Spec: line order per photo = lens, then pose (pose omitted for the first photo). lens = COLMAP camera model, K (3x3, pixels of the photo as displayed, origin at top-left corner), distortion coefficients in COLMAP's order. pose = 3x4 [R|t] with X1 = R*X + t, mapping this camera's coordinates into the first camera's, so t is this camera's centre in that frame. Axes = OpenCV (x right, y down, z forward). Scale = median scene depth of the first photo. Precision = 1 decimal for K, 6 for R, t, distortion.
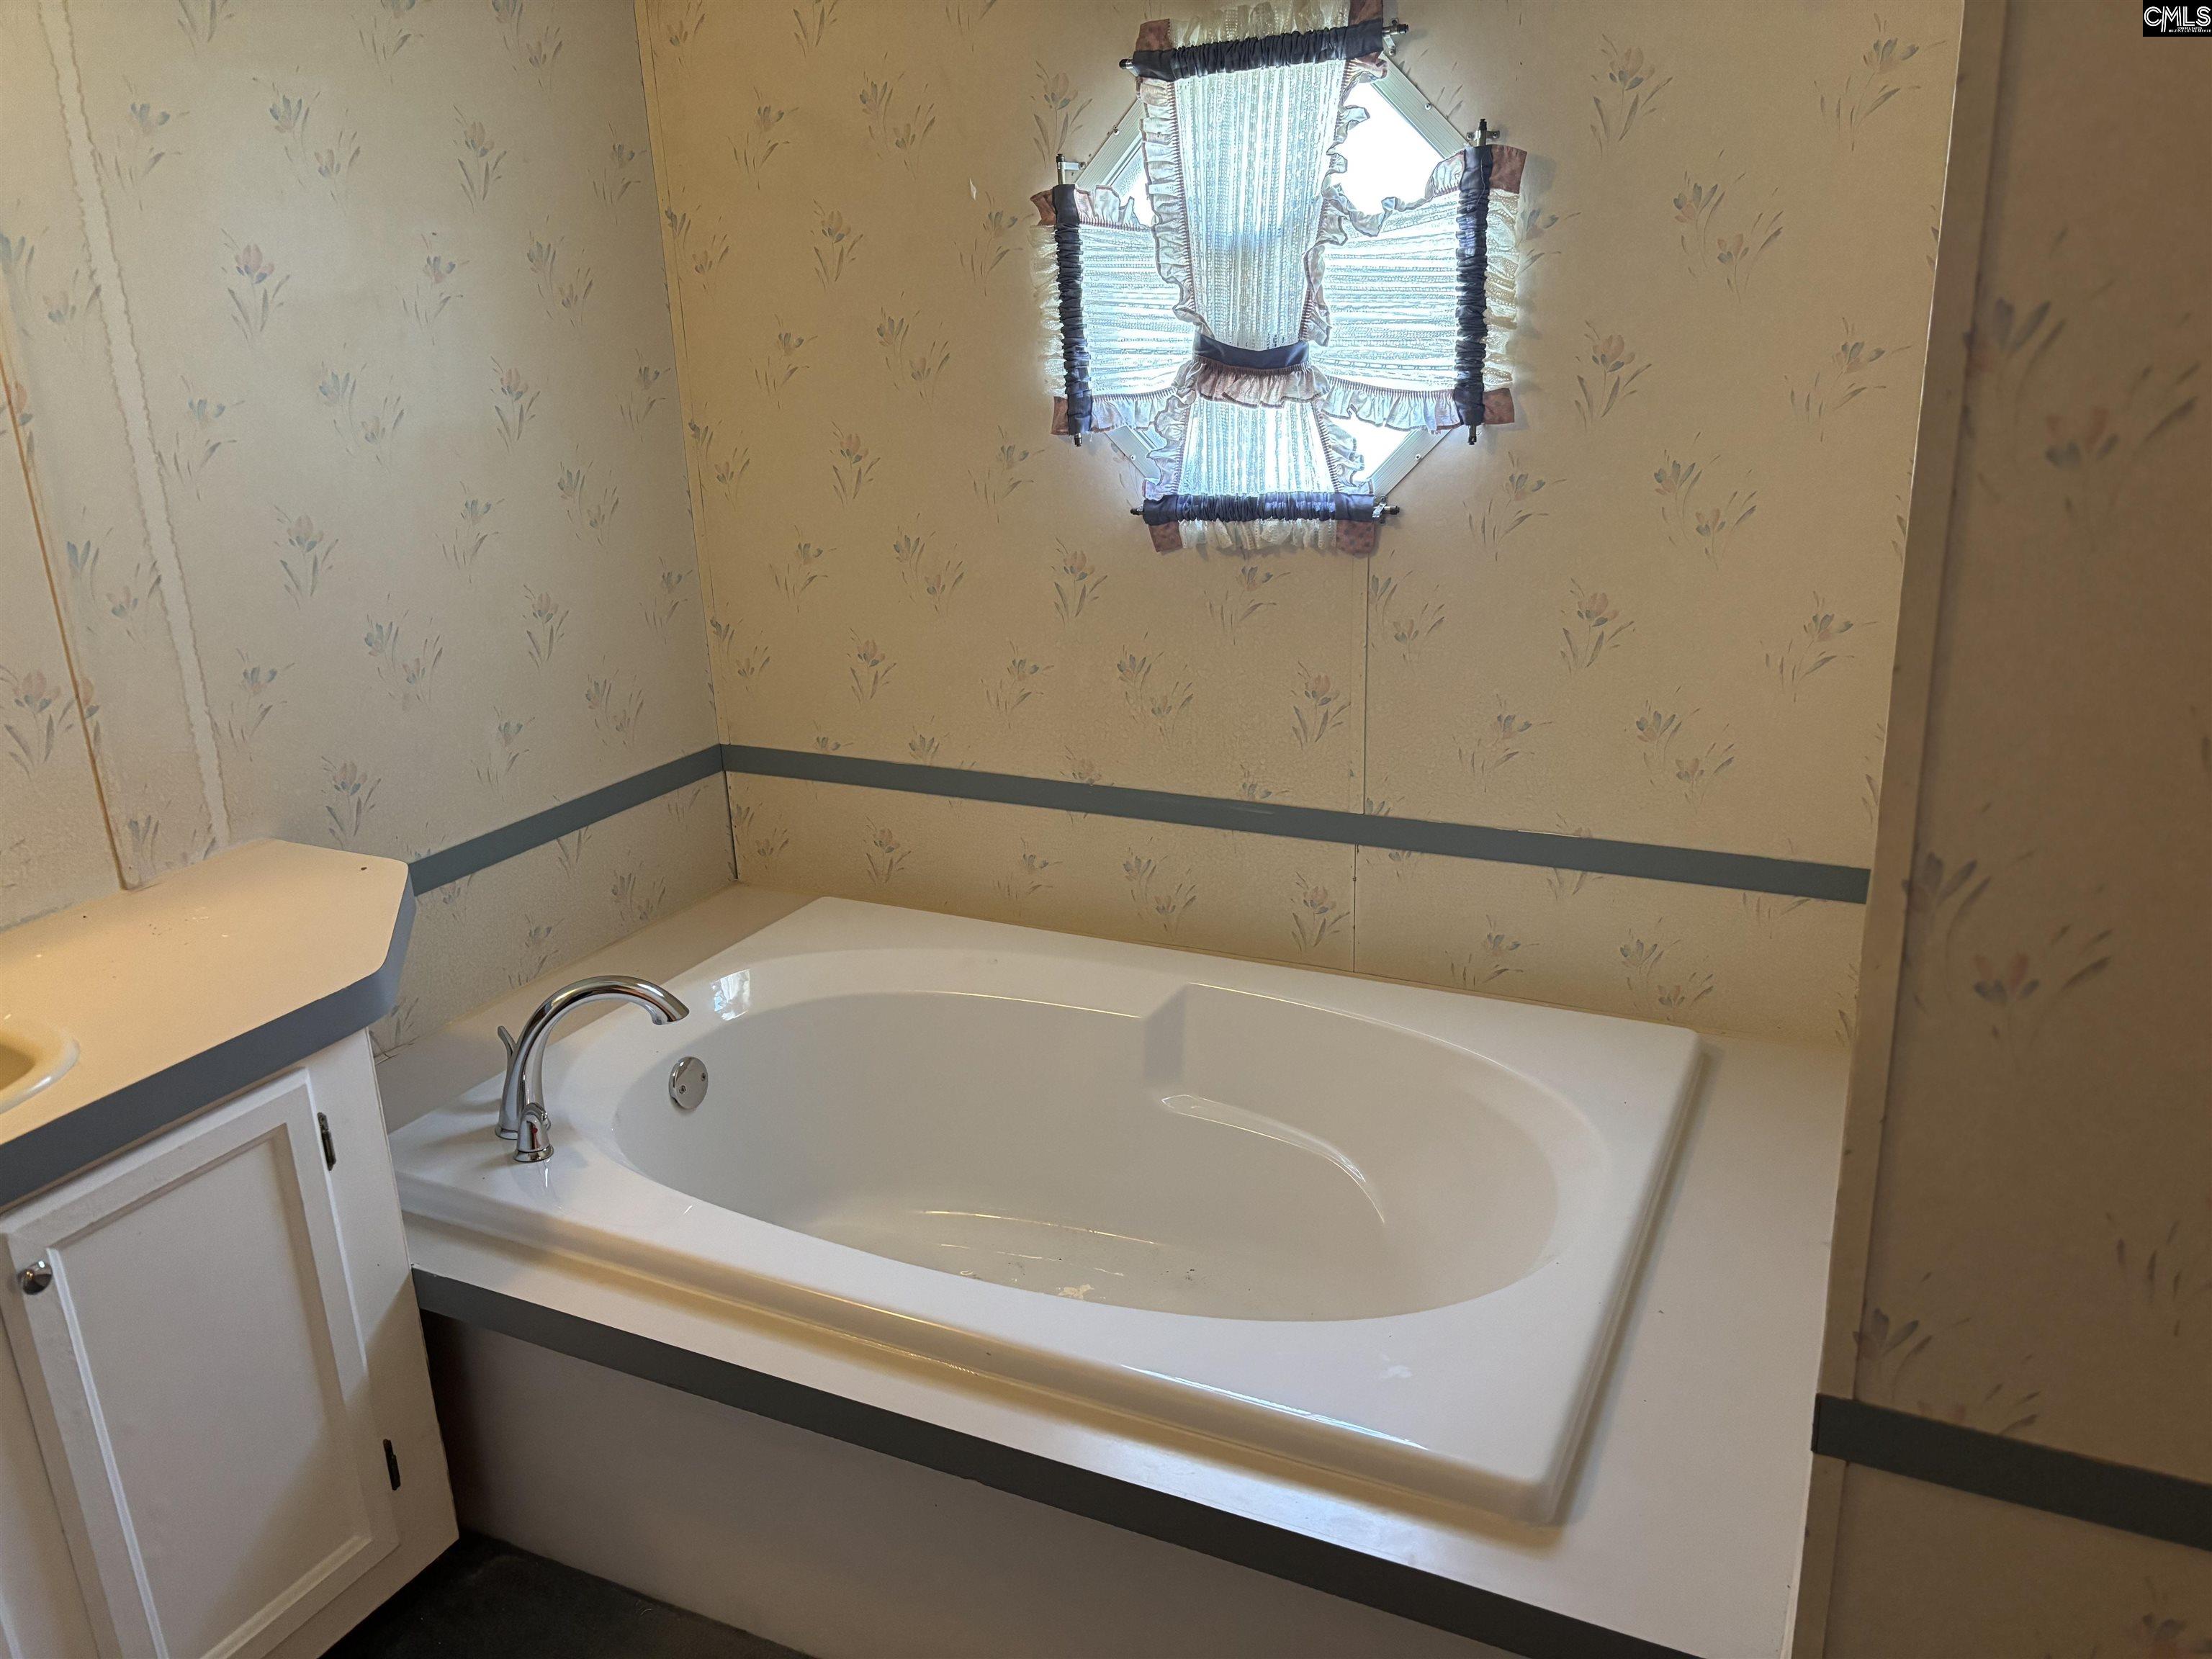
lens RADIAL K [[1671.4, 0, 1115.4], [0, 1671.4, 828.3], [0, 0, 1]] dist [0.048561, -0.061711]
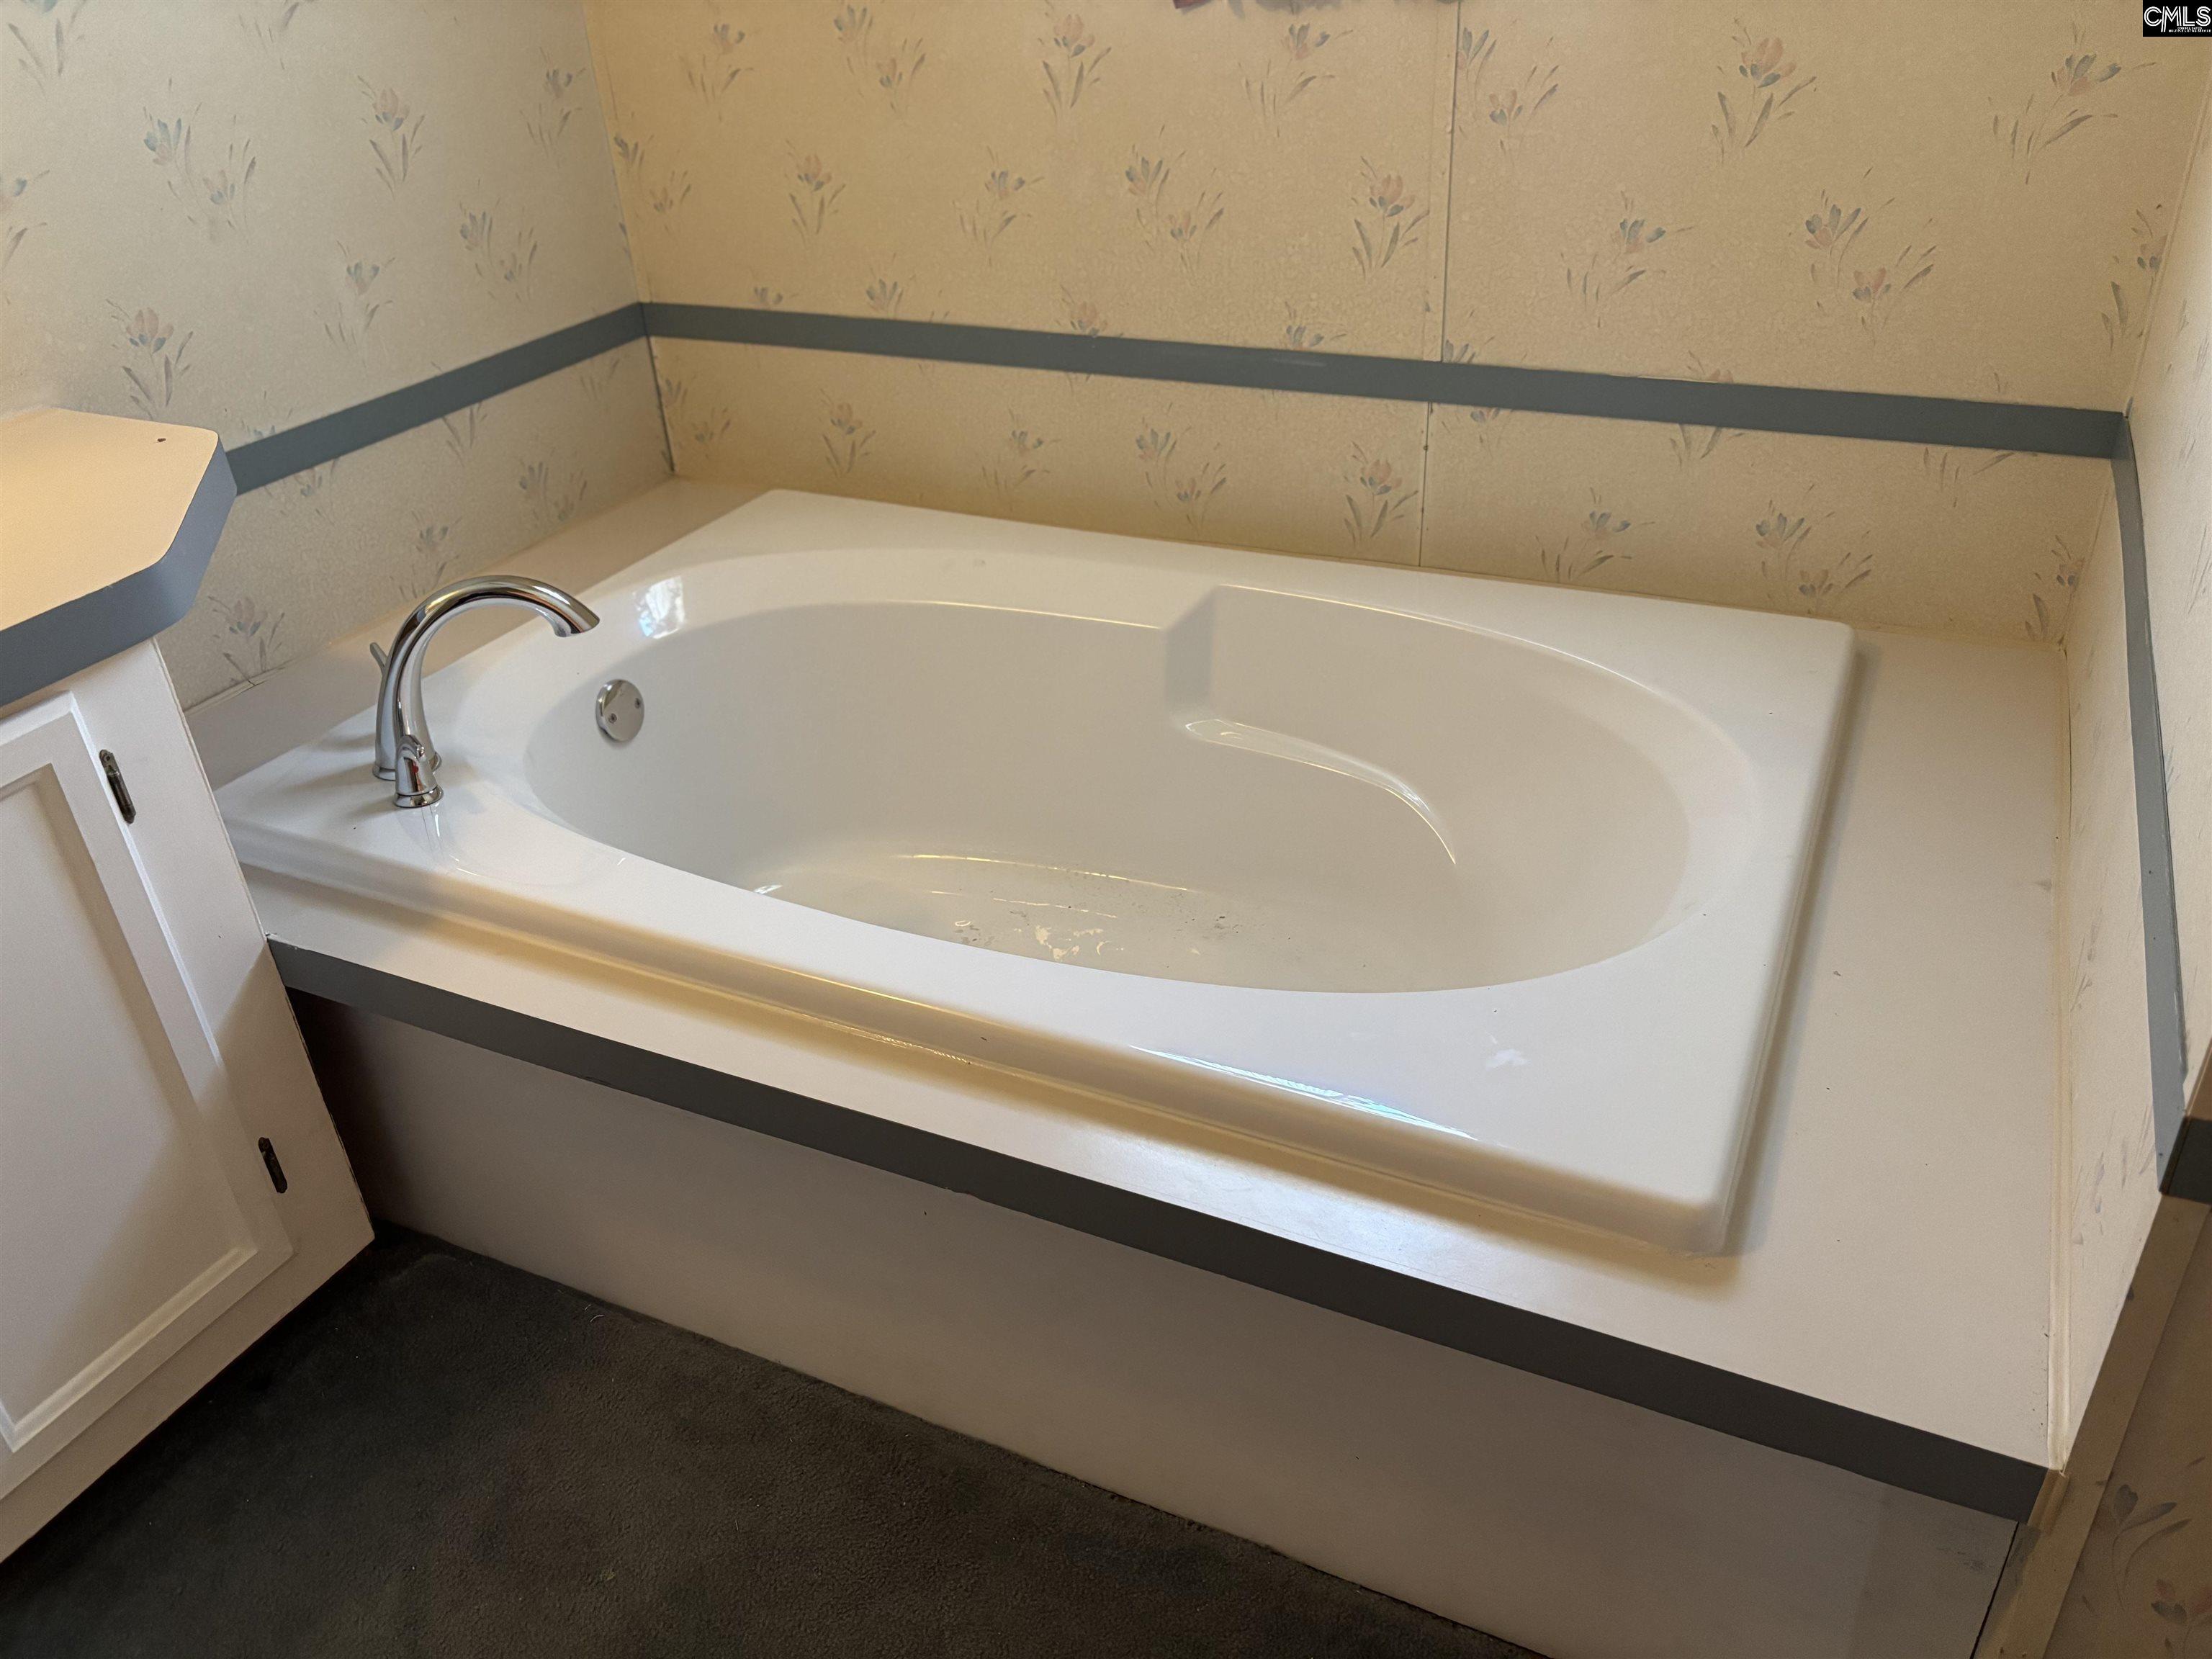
lens RADIAL K [[1671.4, 0, 1095.1], [0, 1671.4, 834.5], [0, 0, 1]] dist [0.048561, -0.061711]
pose [[0.999771, -0.015401, -0.014851, -0.007068], [0.018292, 0.975336, 0.219968, 0.034387], [0.011097, -0.220189, 0.975394, 0.186134]]
